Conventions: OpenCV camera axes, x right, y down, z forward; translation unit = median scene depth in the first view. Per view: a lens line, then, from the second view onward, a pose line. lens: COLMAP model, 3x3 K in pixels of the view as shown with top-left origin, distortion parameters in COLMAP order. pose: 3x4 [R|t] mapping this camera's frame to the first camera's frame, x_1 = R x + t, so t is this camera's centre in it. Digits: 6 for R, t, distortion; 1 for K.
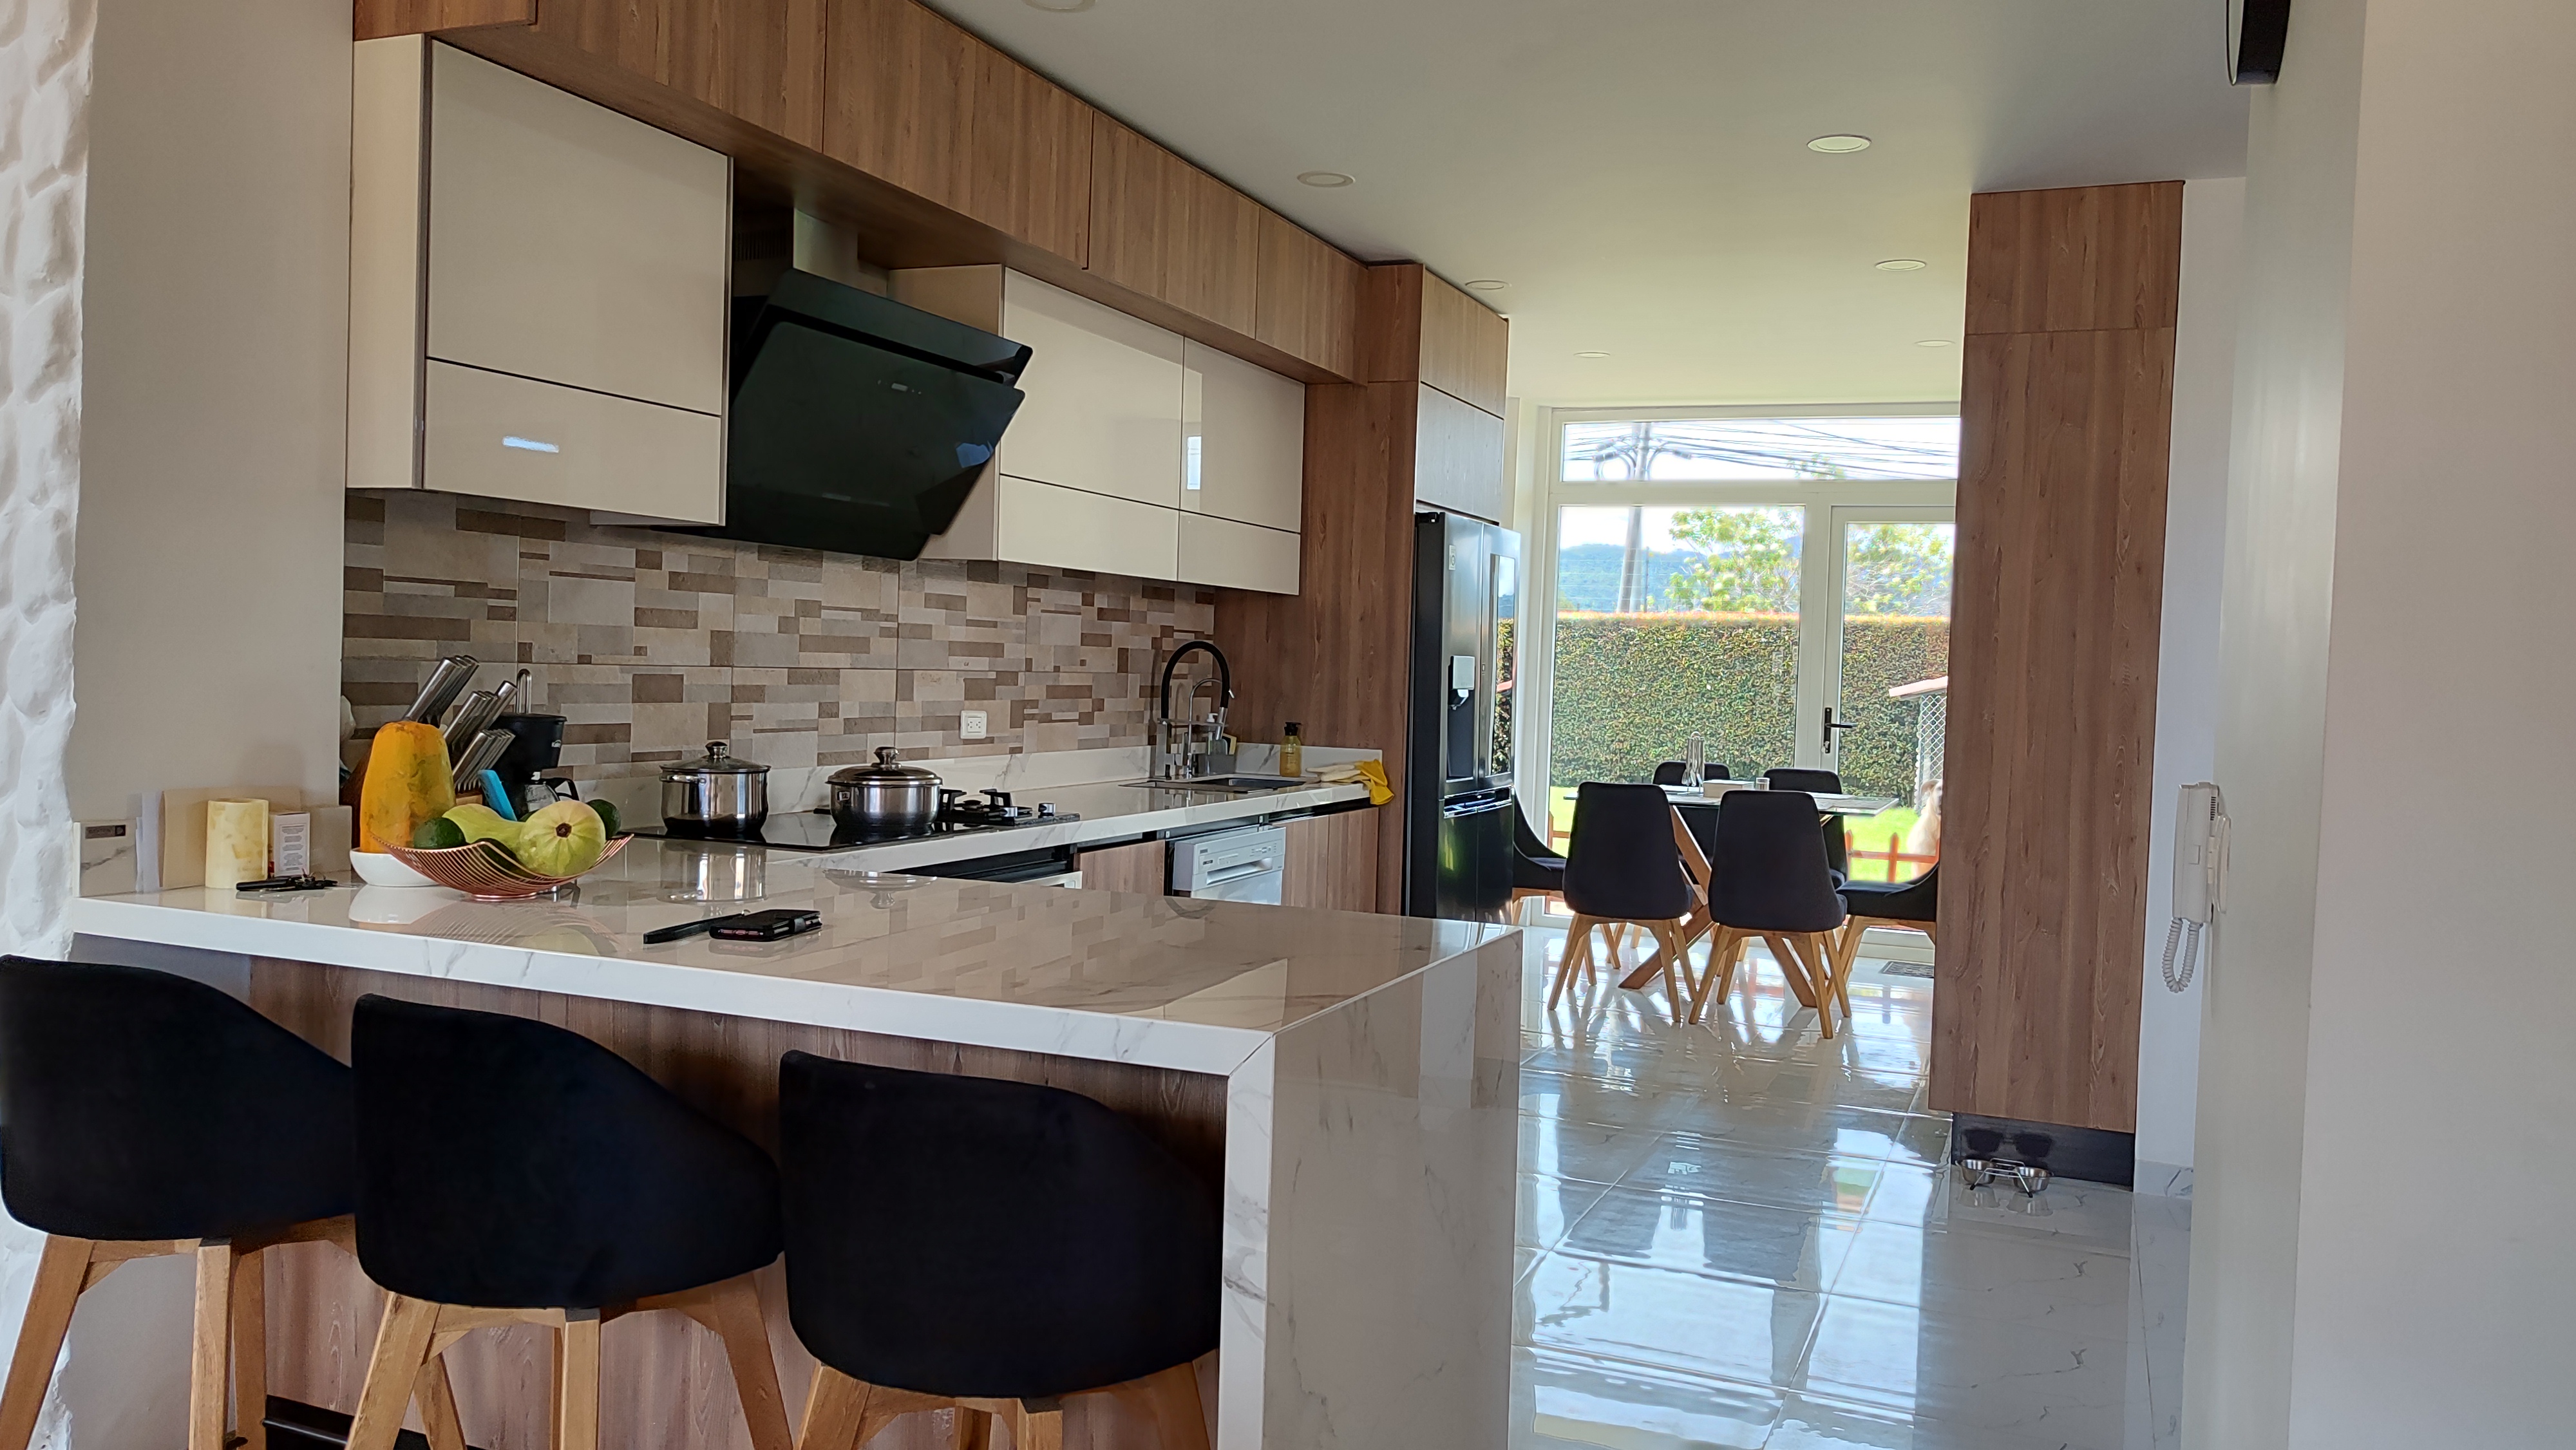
lens RADIAL K [[1875.1, 0, 1300.0], [0, 1875.1, 769.5], [0, 0, 1]] dist [0.011806, -0.011499]
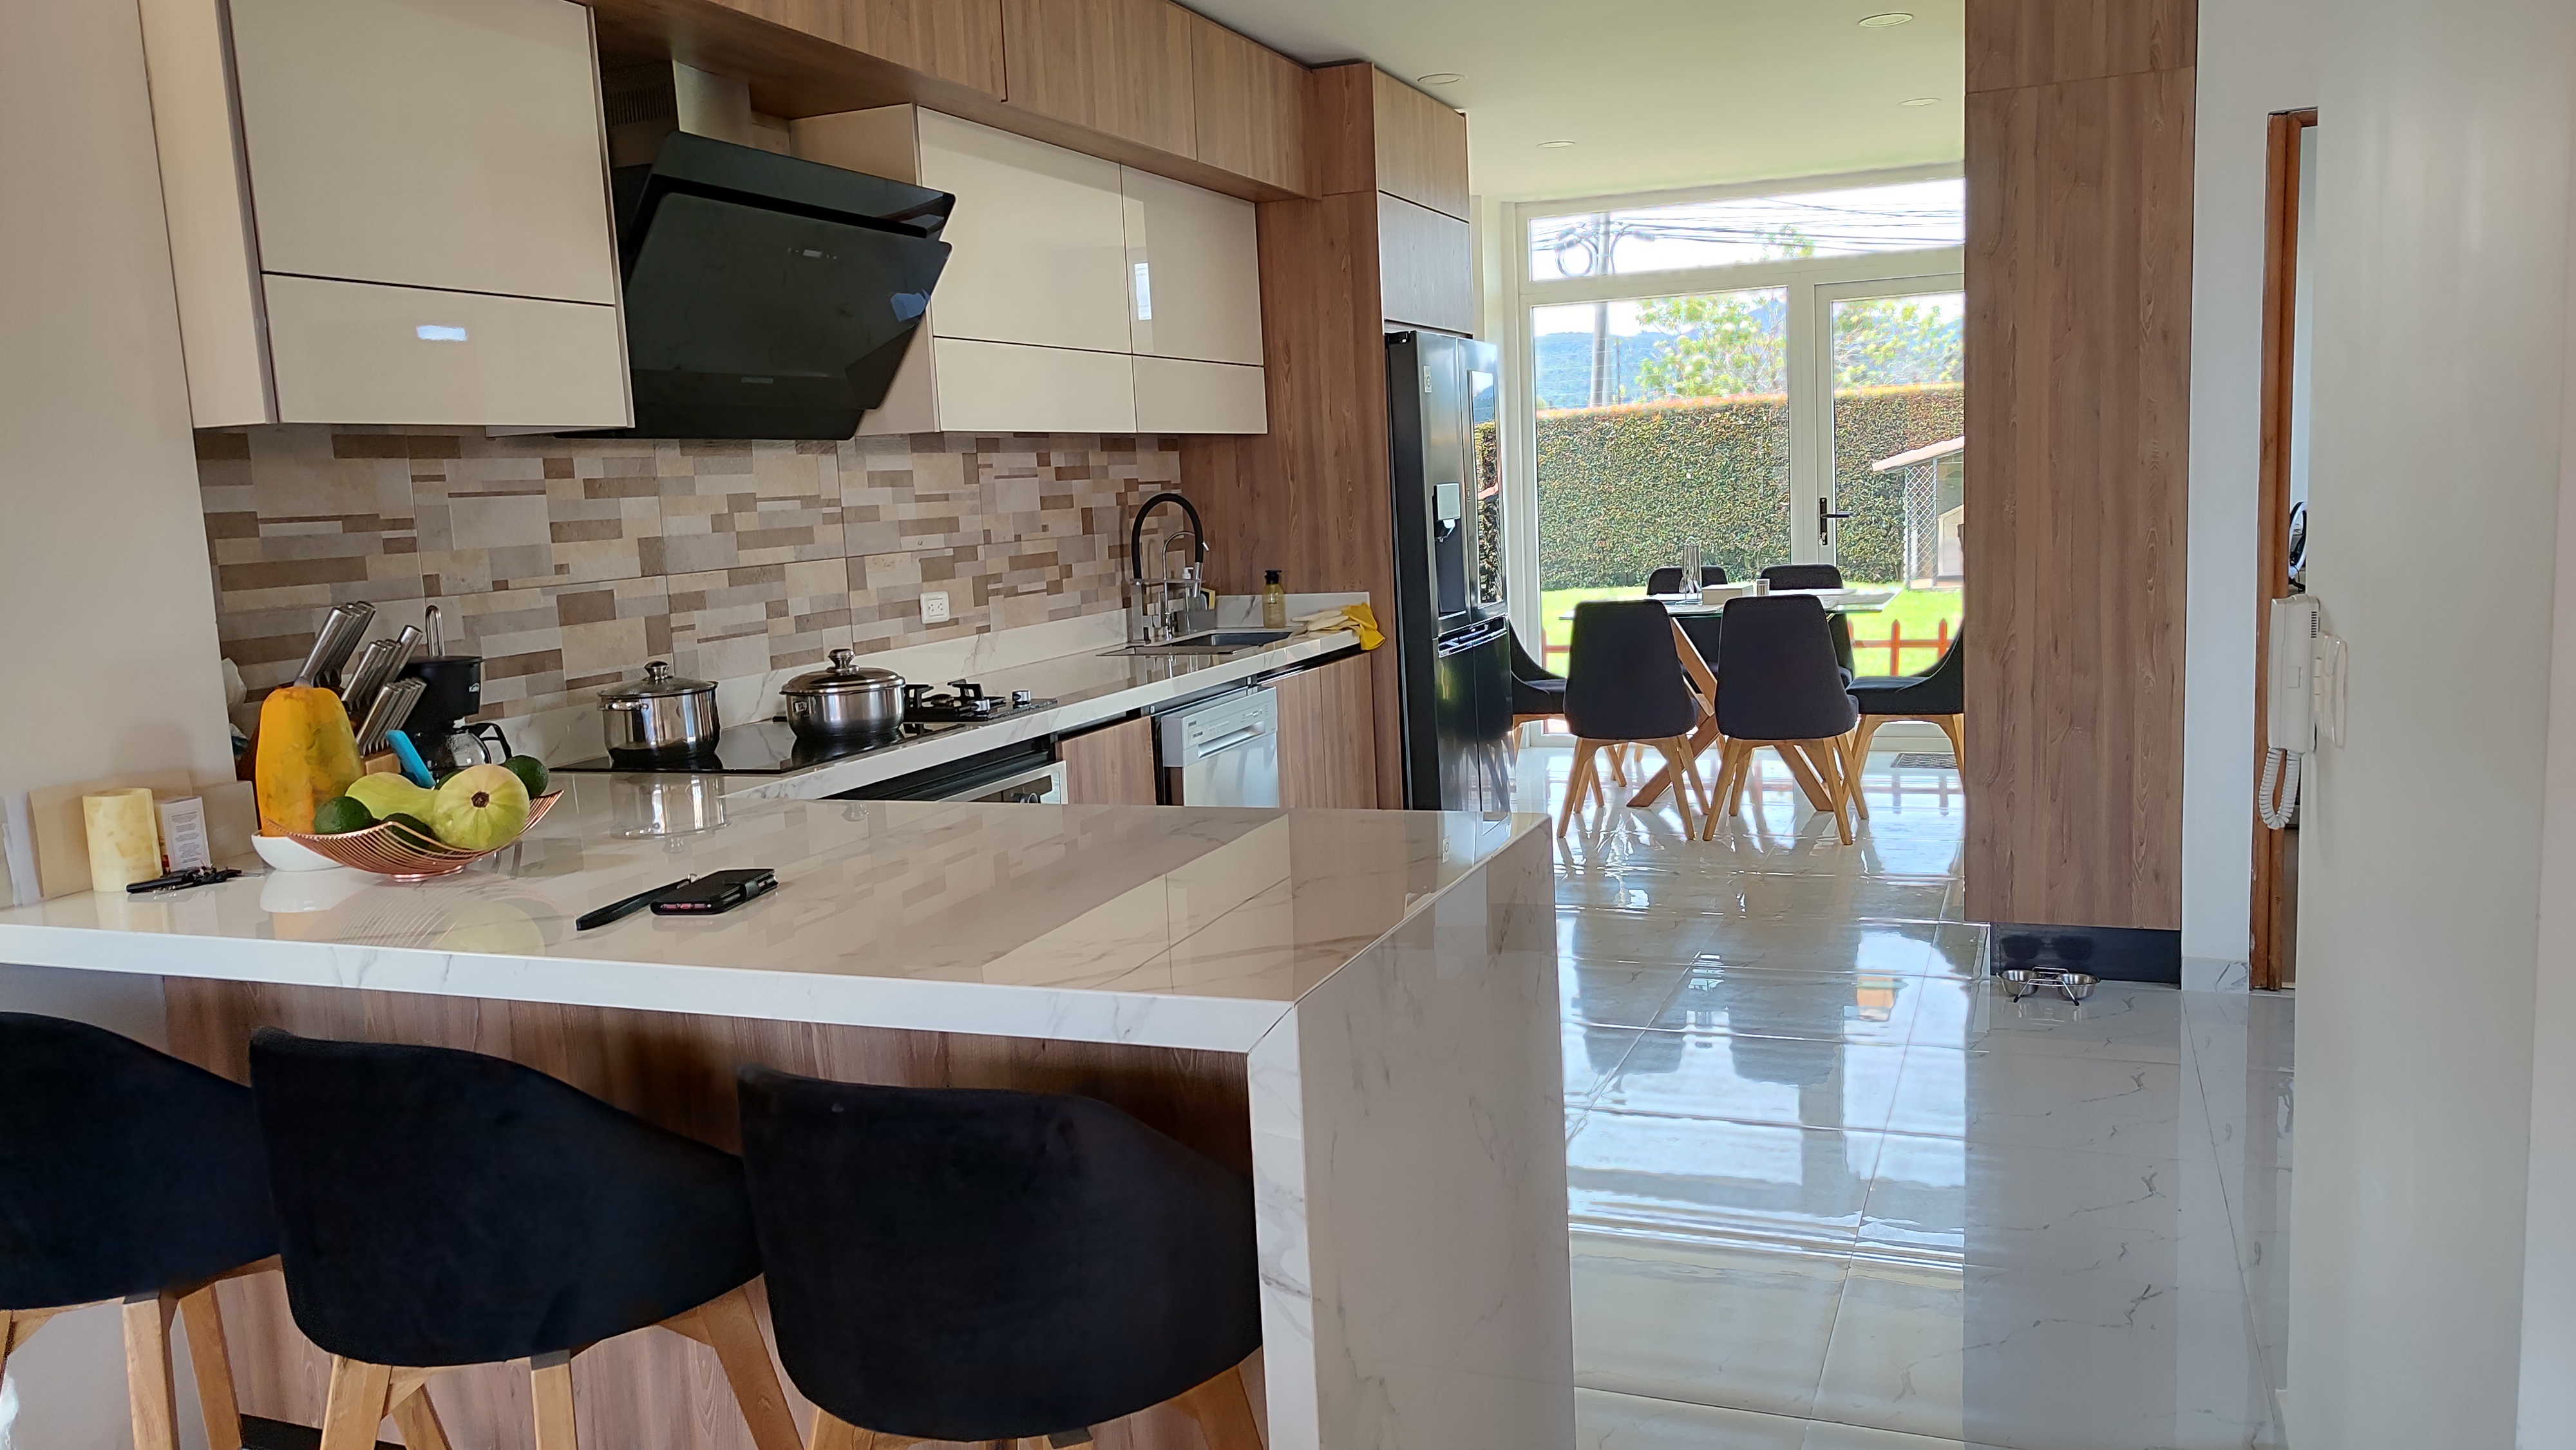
lens RADIAL K [[1875.1, 0, 1302.5], [0, 1875.1, 768.6], [0, 0, 1]] dist [0.011806, -0.011499]
pose [[0.996463, -0.083894, 0.004759, -0.002130], [0.083038, 0.991800, 0.097142, -0.019731], [-0.012869, -0.096404, 0.995259, 0.055884]]
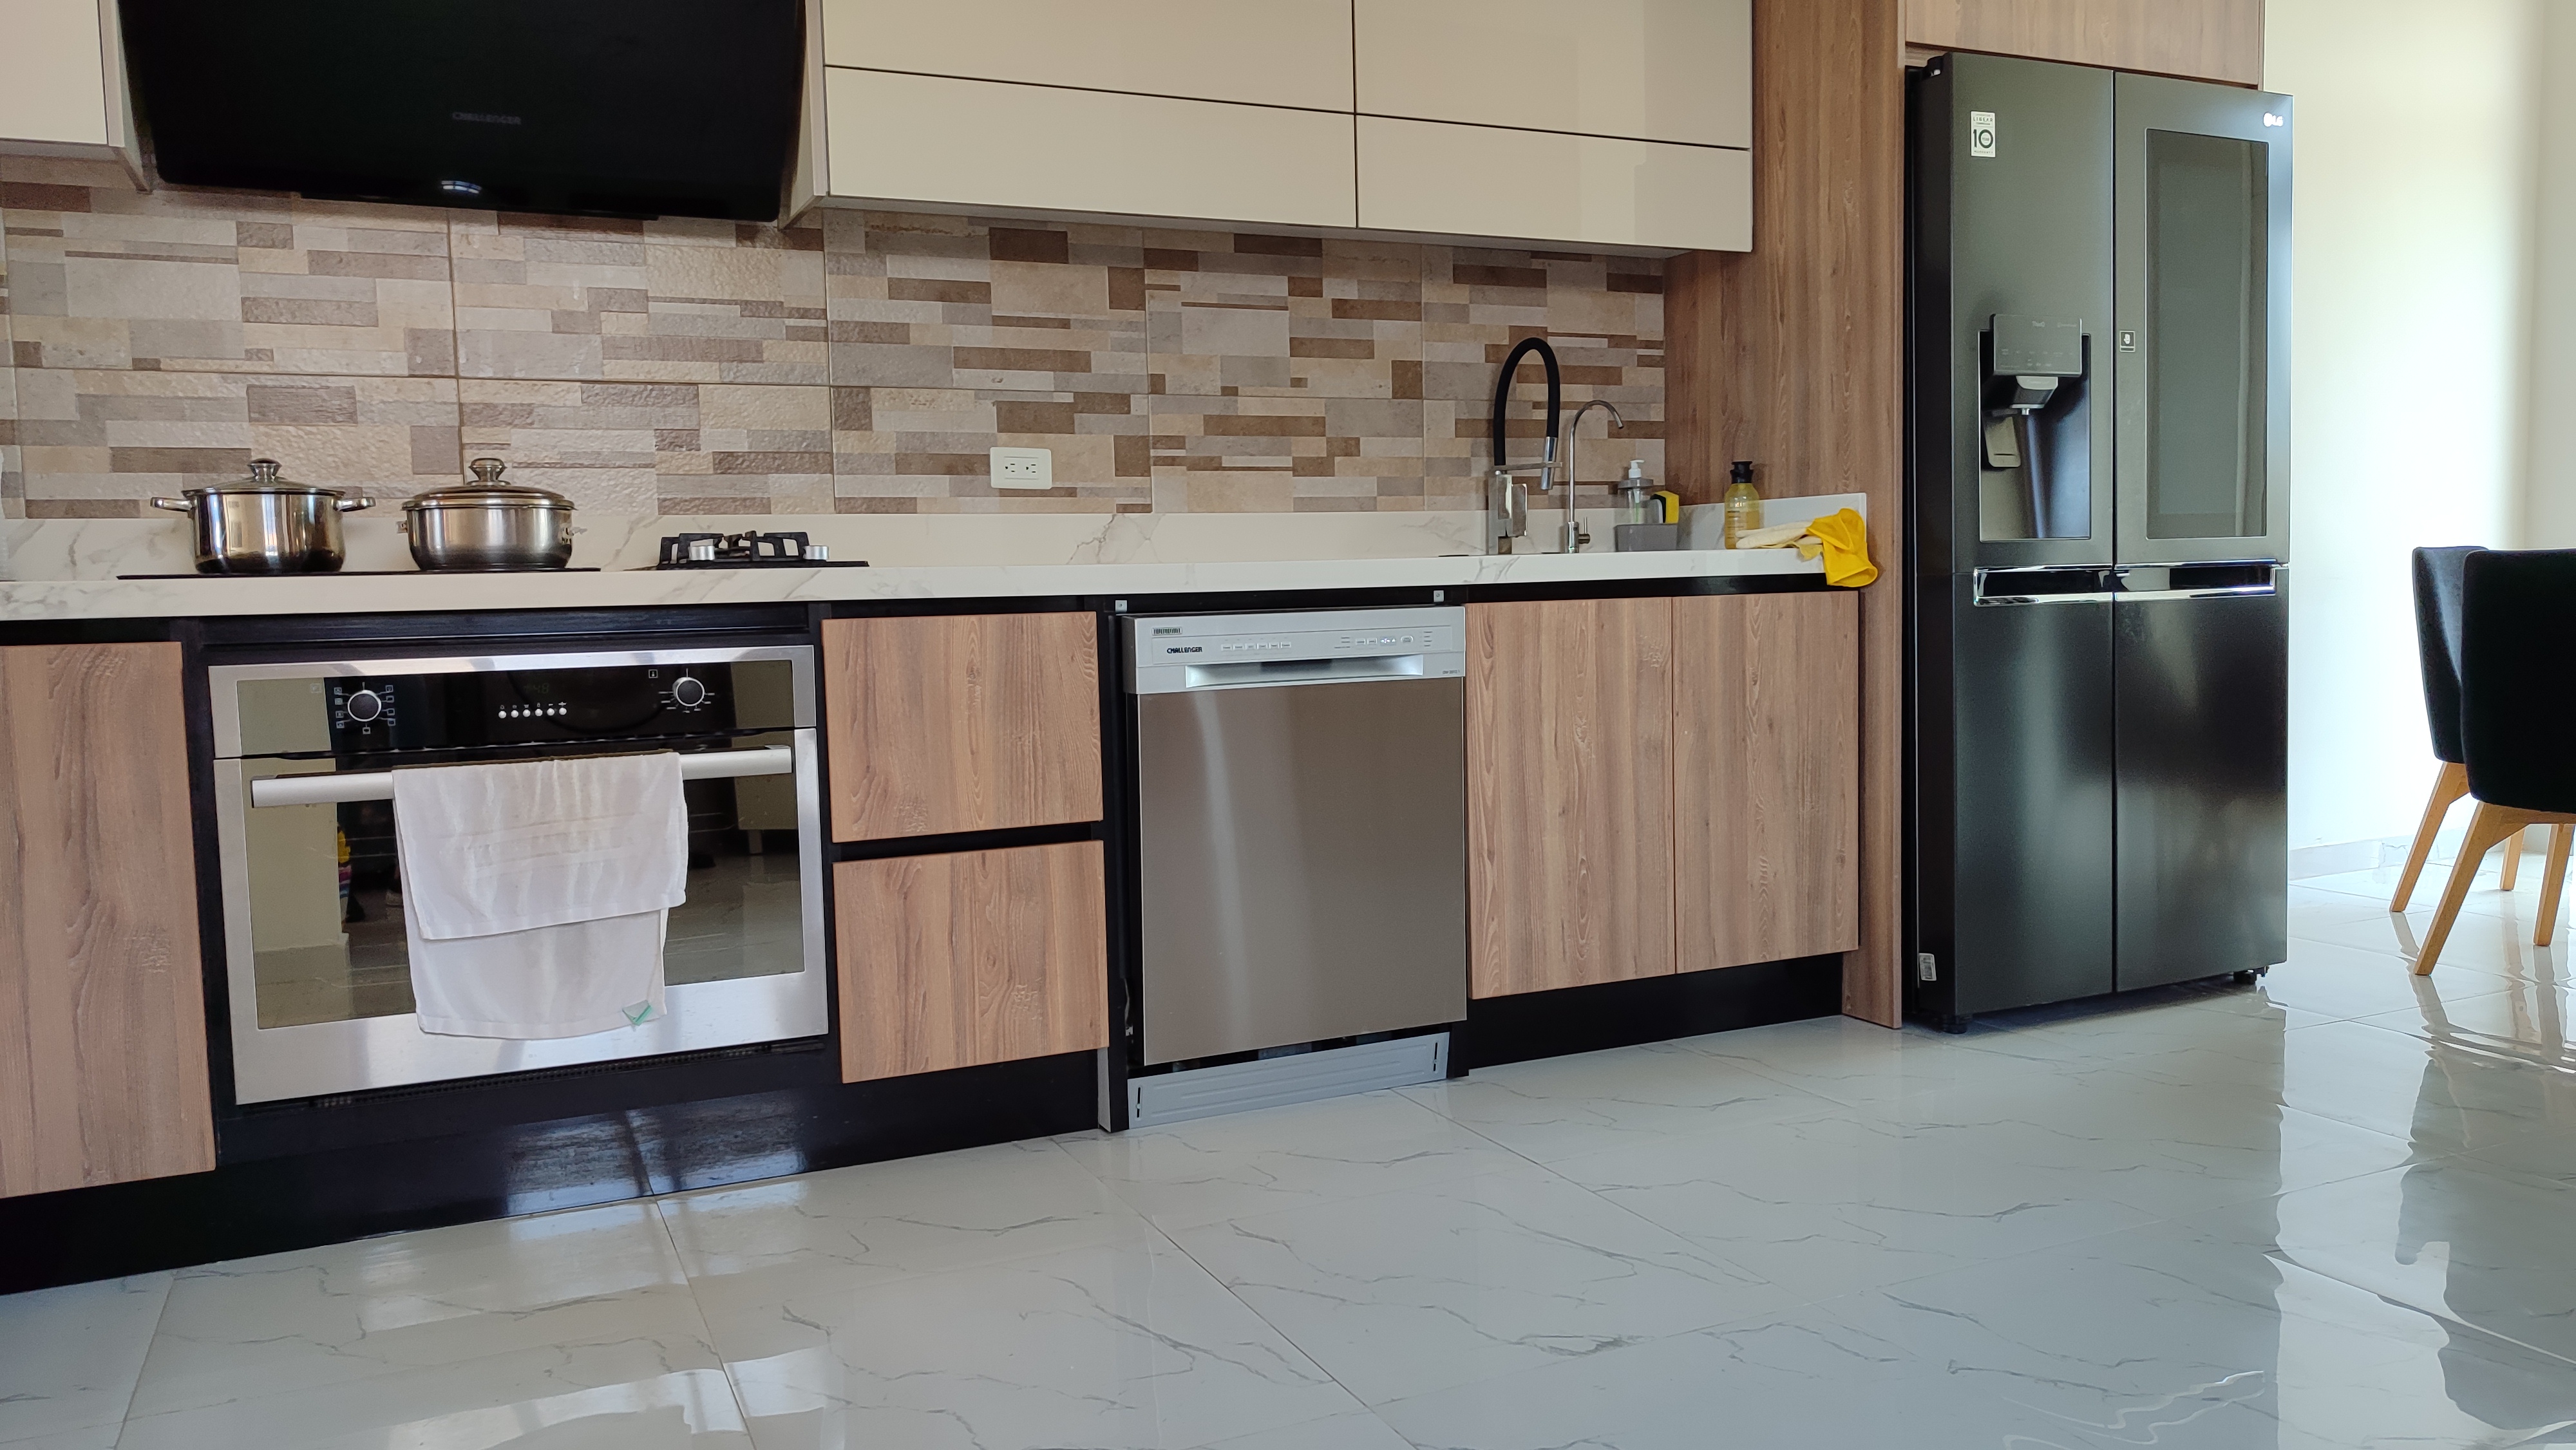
lens RADIAL K [[1875.1, 0, 1445.1], [0, 1875.1, 723.8], [0, 0, 1]] dist [0.011806, -0.011499]
pose [[0.733503, -0.012613, -0.679569, 0.413971], [0.010520, 0.999919, -0.007204, 0.077673], [0.679605, -0.001865, 0.733576, 0.591213]]
